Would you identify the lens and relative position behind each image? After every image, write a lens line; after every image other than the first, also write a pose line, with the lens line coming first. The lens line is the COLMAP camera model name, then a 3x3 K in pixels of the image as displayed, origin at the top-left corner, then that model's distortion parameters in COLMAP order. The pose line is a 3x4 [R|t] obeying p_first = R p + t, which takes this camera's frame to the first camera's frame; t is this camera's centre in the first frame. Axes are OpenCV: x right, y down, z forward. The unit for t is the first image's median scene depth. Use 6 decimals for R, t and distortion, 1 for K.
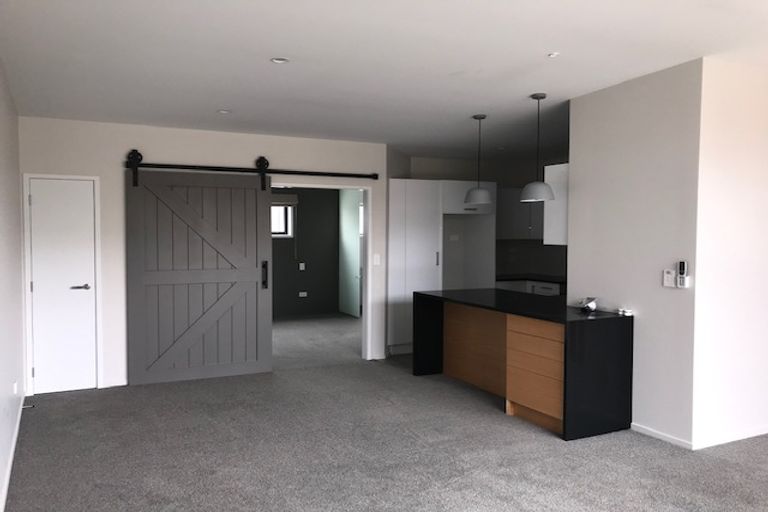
lens RADIAL K [[622.3, 0, 385.0], [0, 622.3, 257.7], [0, 0, 1]] dist [-0.001539, -0.003326]
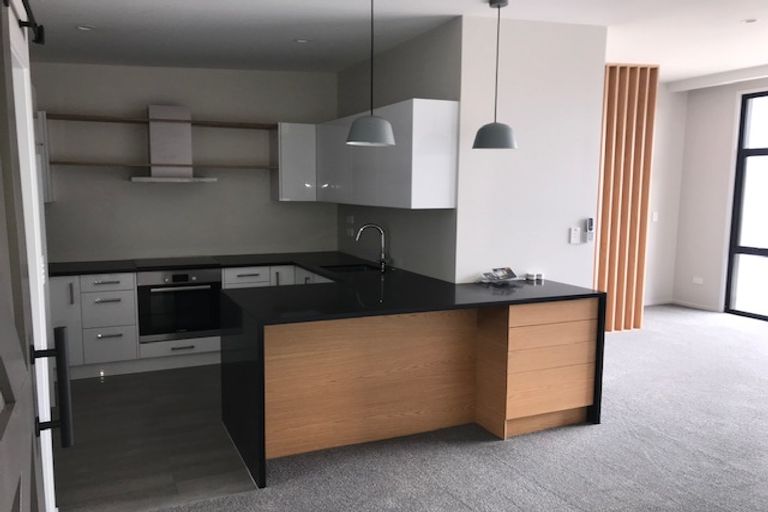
lens RADIAL K [[622.3, 0, 385.0], [0, 622.3, 257.7], [0, 0, 1]] dist [-0.001539, -0.003326]
pose [[0.044248, -0.128236, 0.990756, -0.500003], [0.035621, 0.991299, 0.126716, -0.061388], [-0.998385, 0.029685, 0.048431, 1.079994]]
